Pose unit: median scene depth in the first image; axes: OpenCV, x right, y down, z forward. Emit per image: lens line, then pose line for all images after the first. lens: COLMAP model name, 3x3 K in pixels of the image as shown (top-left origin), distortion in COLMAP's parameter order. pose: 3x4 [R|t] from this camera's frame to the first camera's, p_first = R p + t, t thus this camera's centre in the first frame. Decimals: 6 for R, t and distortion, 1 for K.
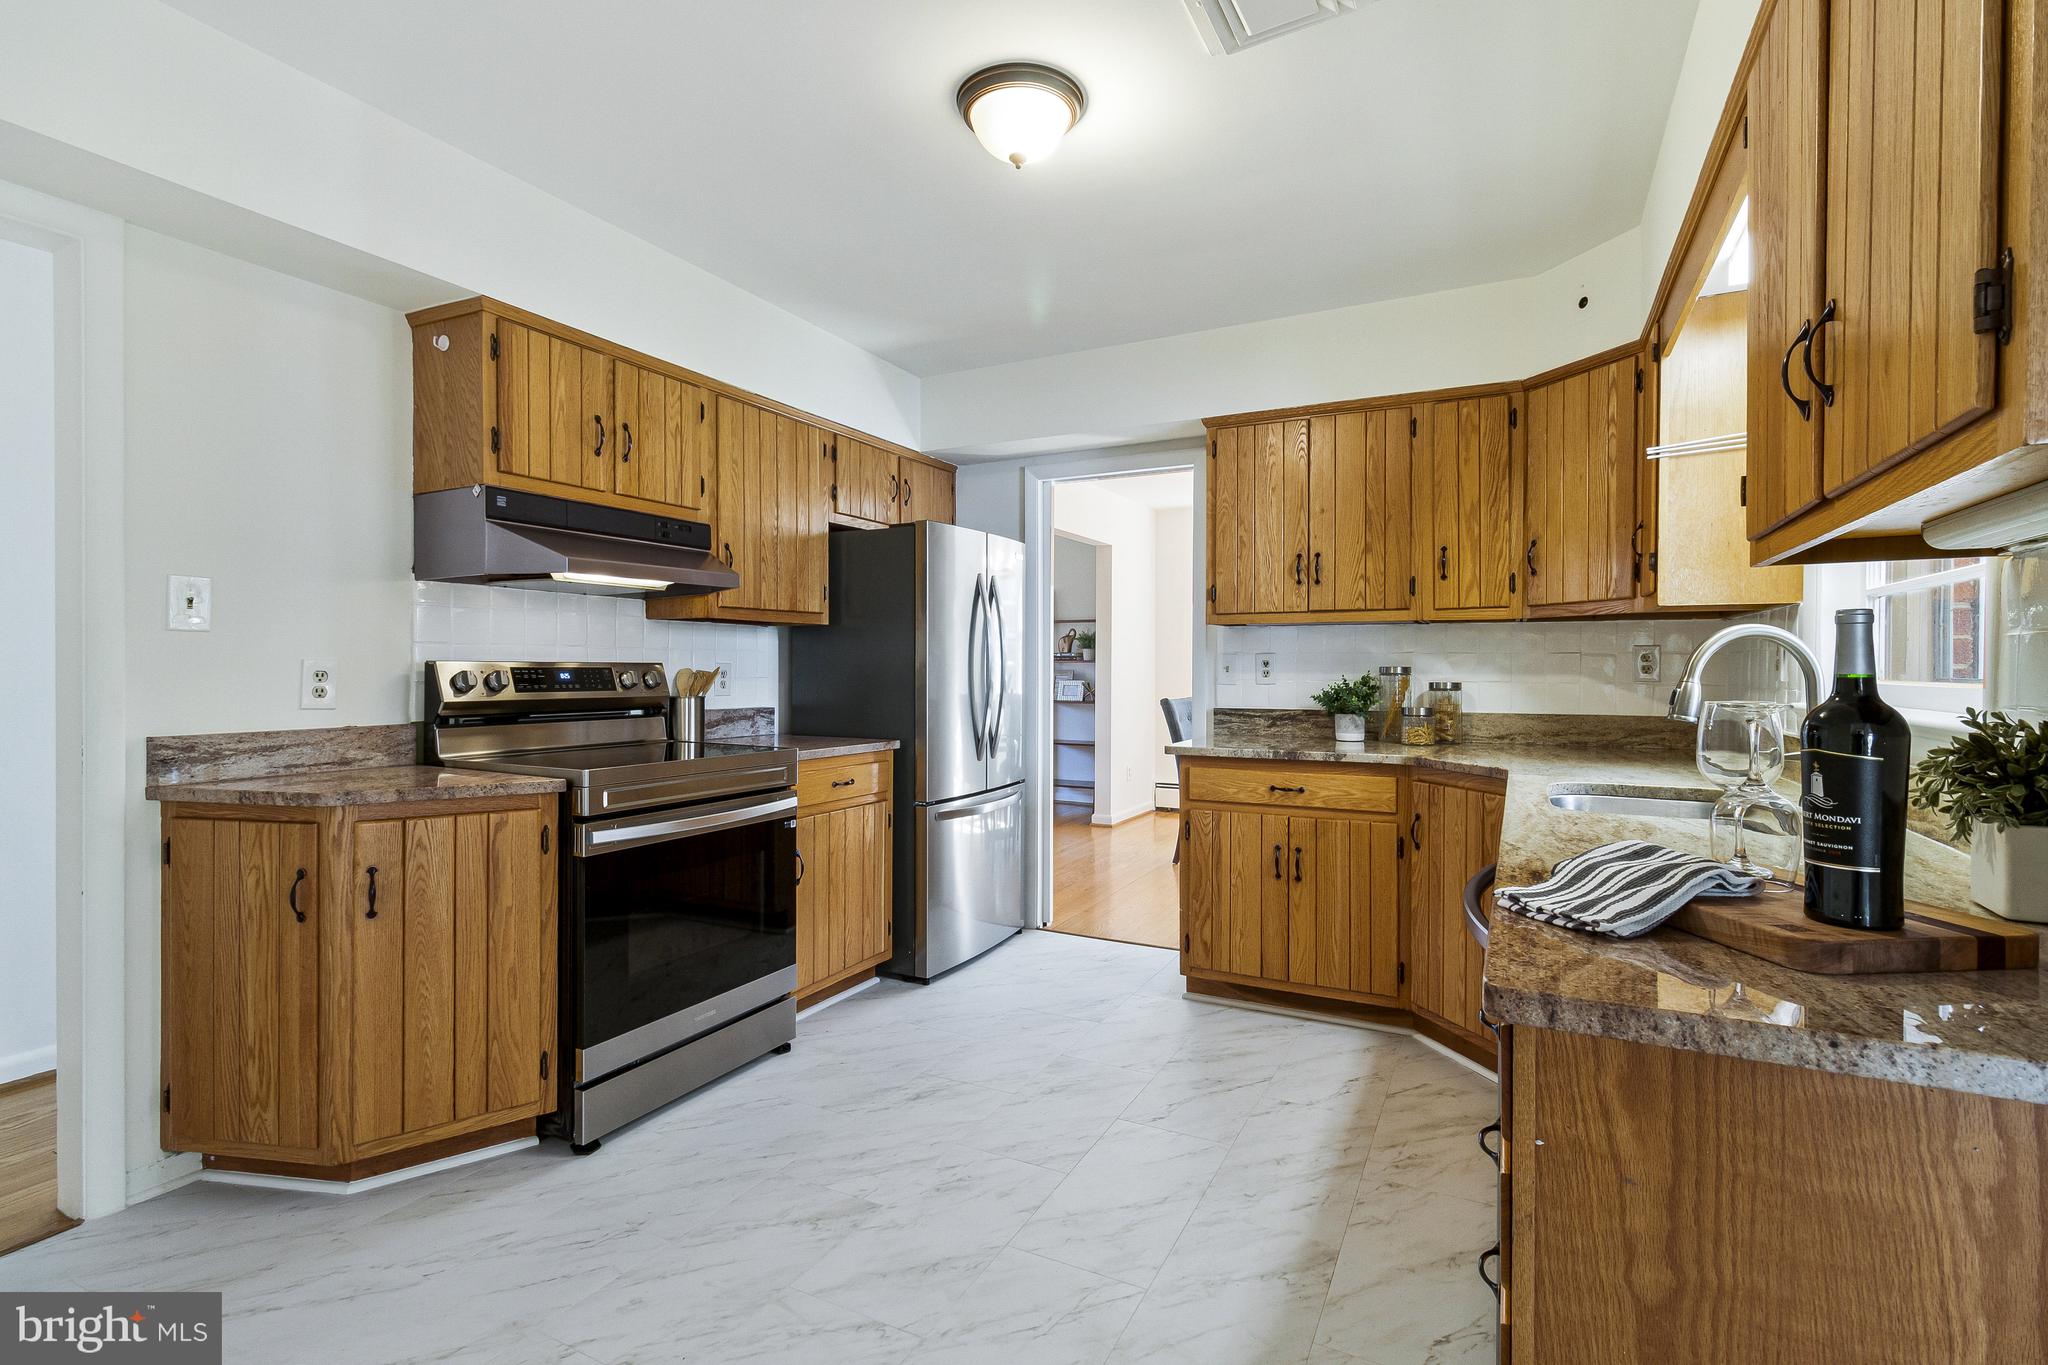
lens RADIAL K [[958.5, 0, 1014.9], [0, 958.5, 670.8], [0, 0, 1]] dist [0.002681, 0.000280]
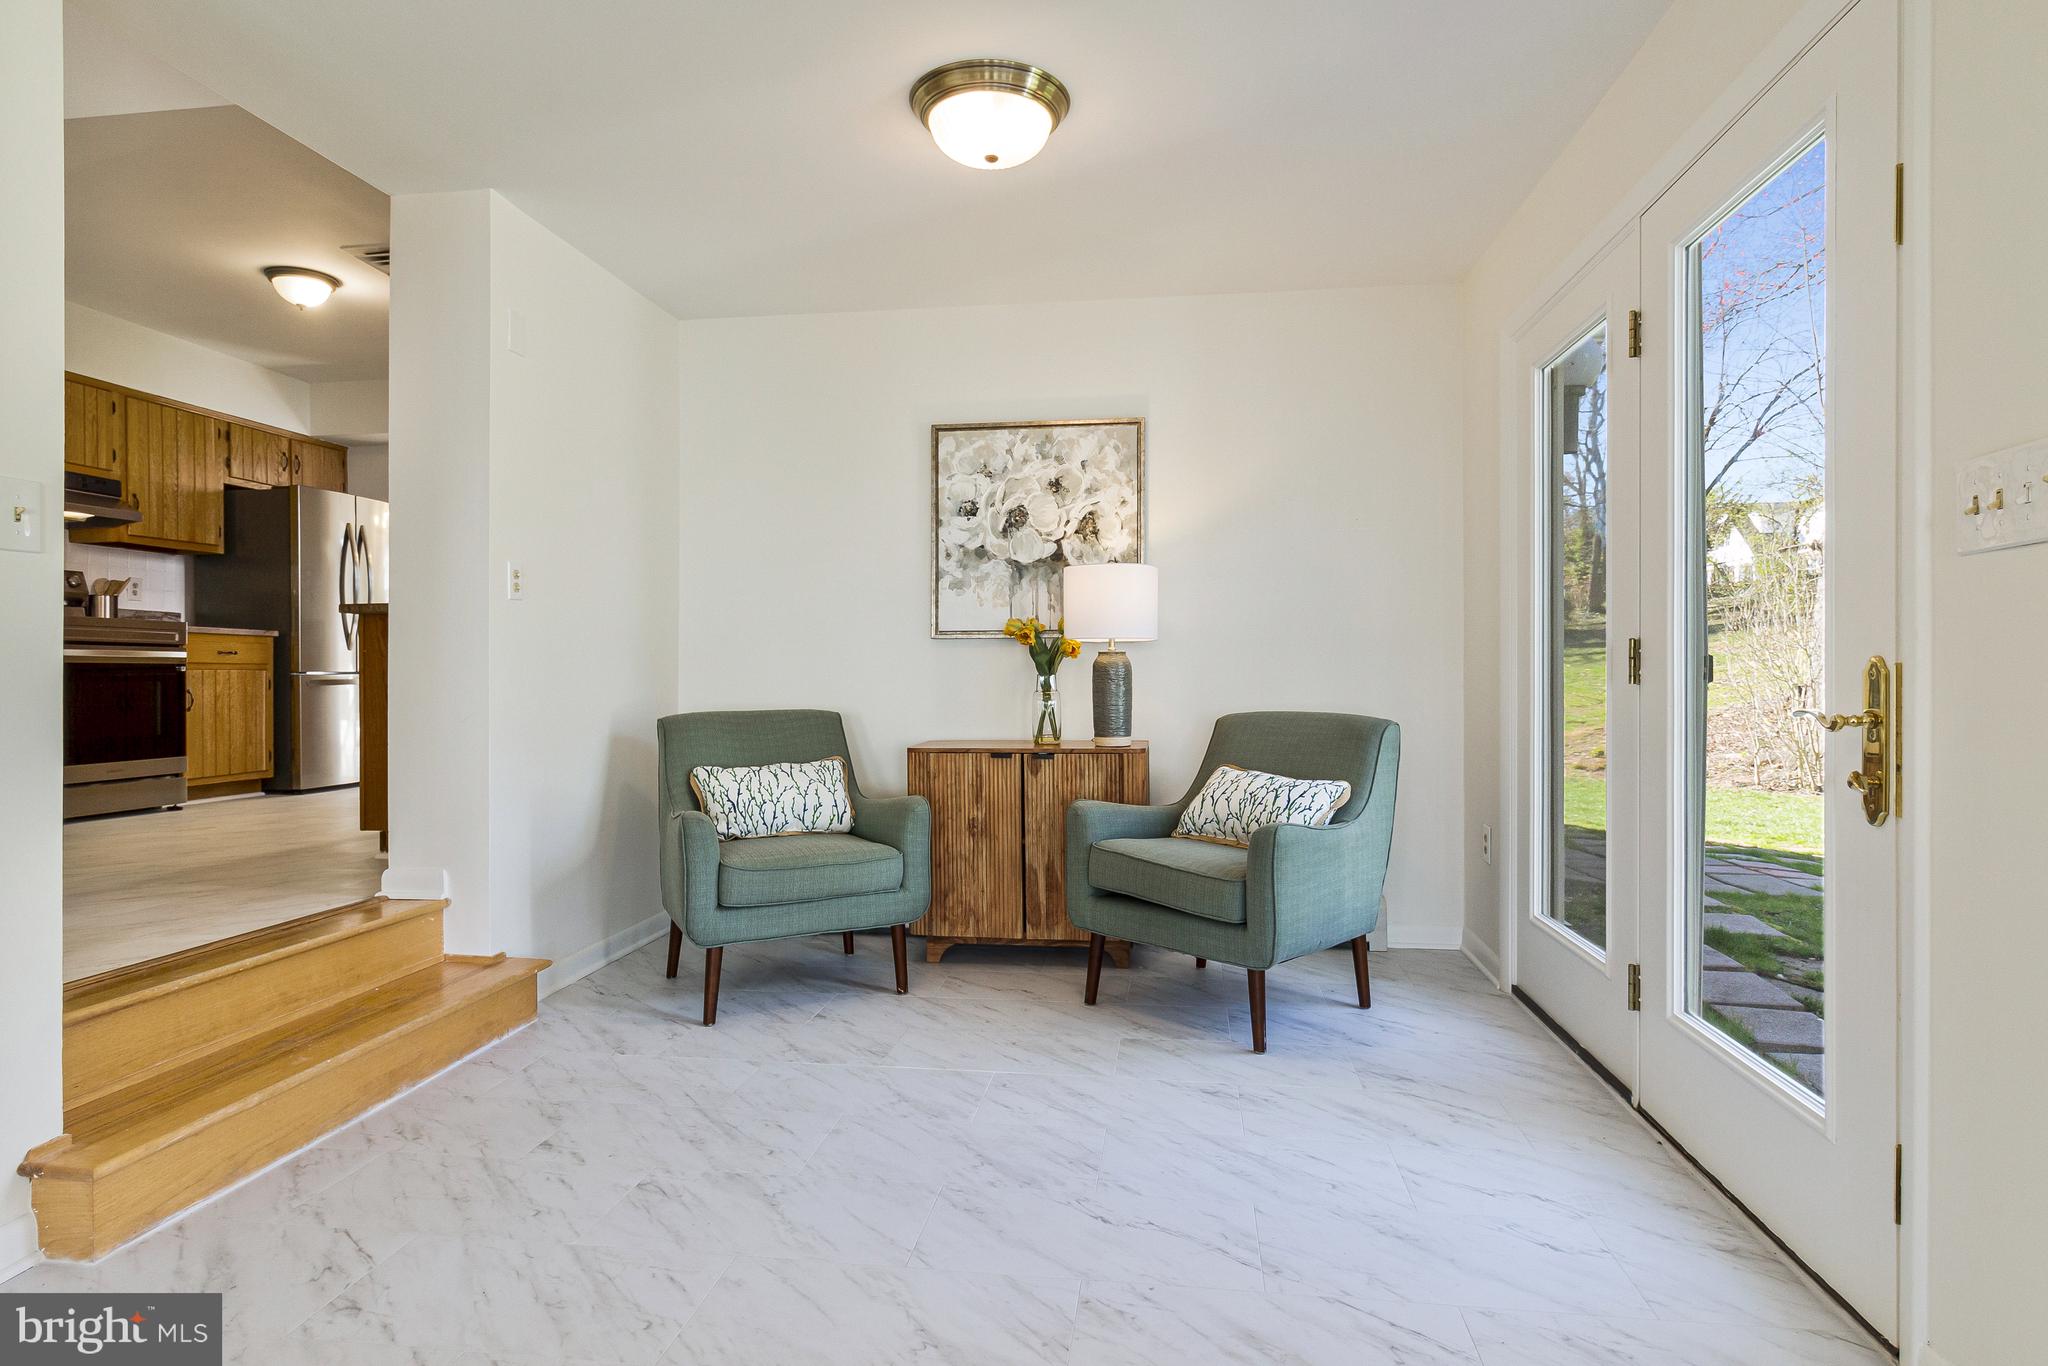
lens RADIAL K [[1113.1, 0, 1029.1], [0, 1113.1, 669.1], [0, 0, 1]] dist [0.006151, -0.000146]
pose [[0.937837, -0.003537, 0.347059, 0.374157], [0.005323, 0.999977, -0.004192, 0.145278], [-0.347036, 0.005779, 0.937834, -1.042783]]
